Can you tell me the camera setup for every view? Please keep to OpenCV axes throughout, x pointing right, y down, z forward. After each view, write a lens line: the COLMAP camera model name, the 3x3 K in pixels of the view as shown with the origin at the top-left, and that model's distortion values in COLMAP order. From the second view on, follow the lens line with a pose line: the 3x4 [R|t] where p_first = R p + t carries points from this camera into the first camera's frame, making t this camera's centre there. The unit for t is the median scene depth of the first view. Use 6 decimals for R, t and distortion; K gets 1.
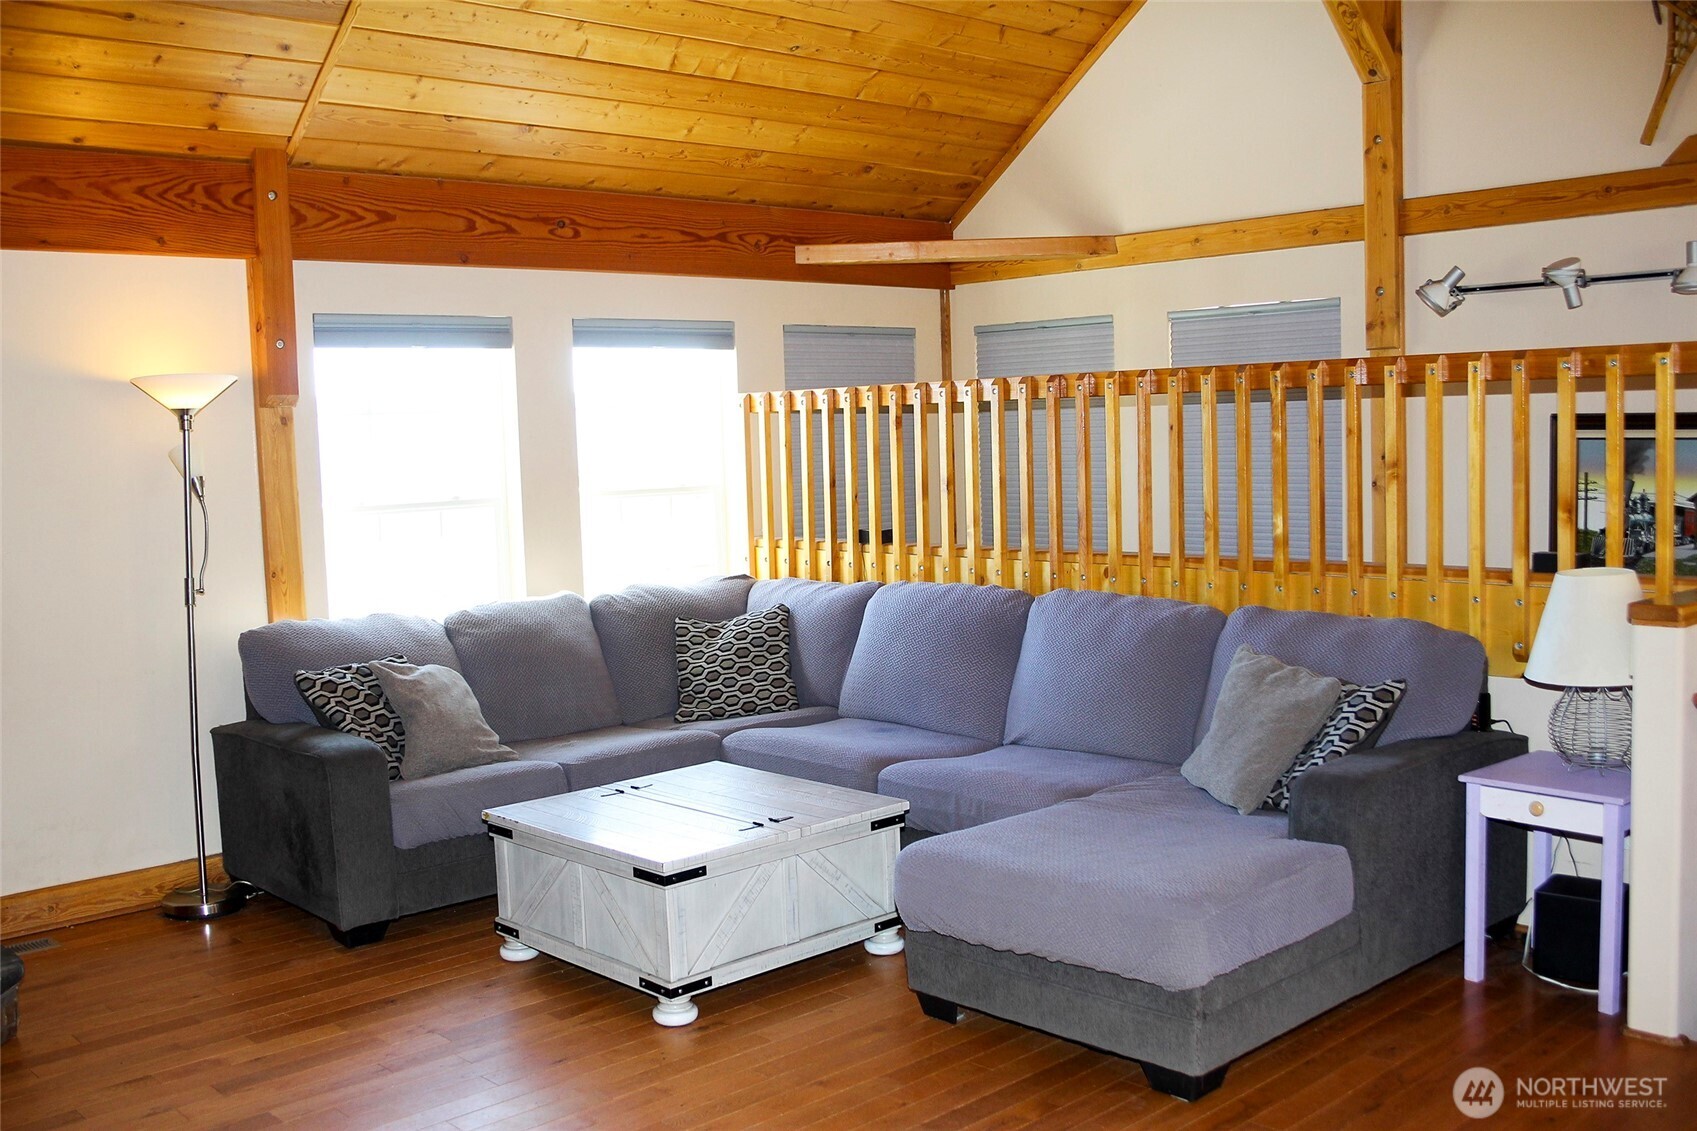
lens RADIAL K [[1664.6, 0, 848.5], [0, 1664.6, 565.5], [0, 0, 1]] dist [-0.145390, 0.185147]
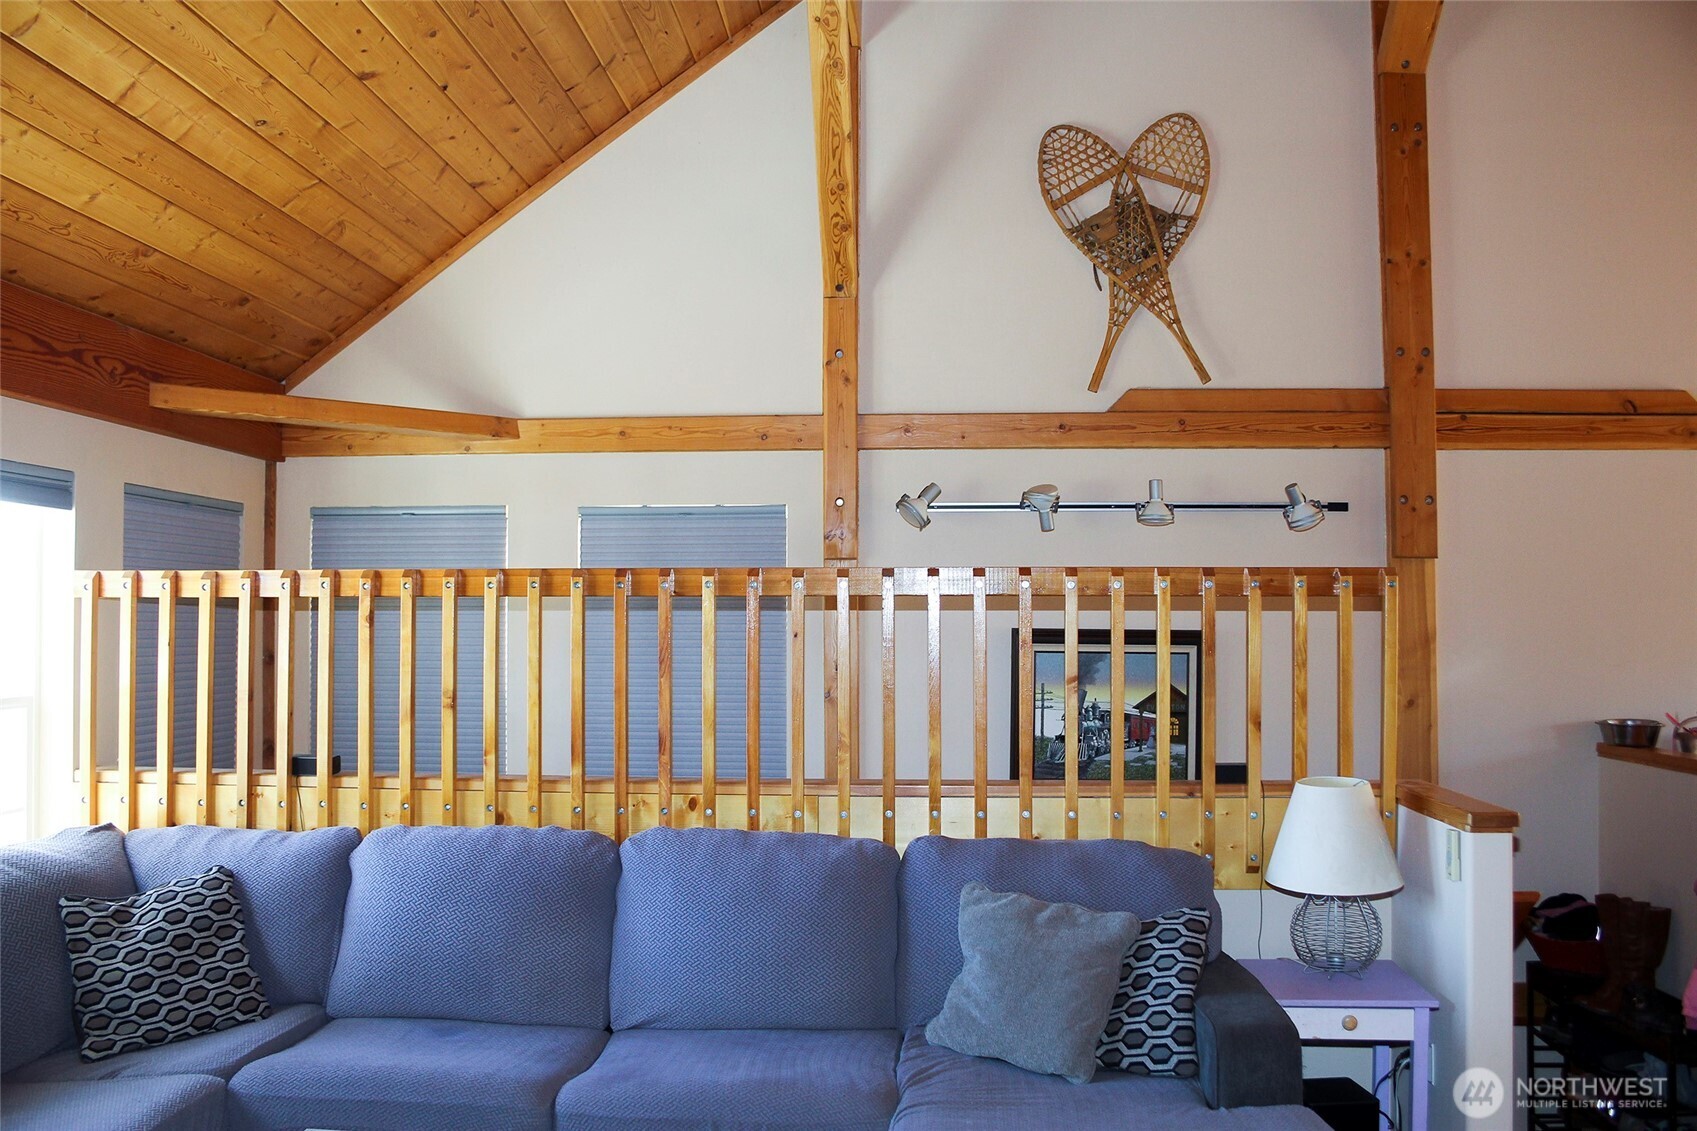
lens RADIAL K [[1405.3, 0, 848.5], [0, 1405.3, 565.5], [0, 0, 1]] dist [-0.138114, 0.108716]
pose [[0.725699, 0.057828, 0.685578, -0.259244], [0.034211, 0.992196, -0.119904, -0.025726], [-0.687161, 0.110468, 0.718057, 0.384985]]
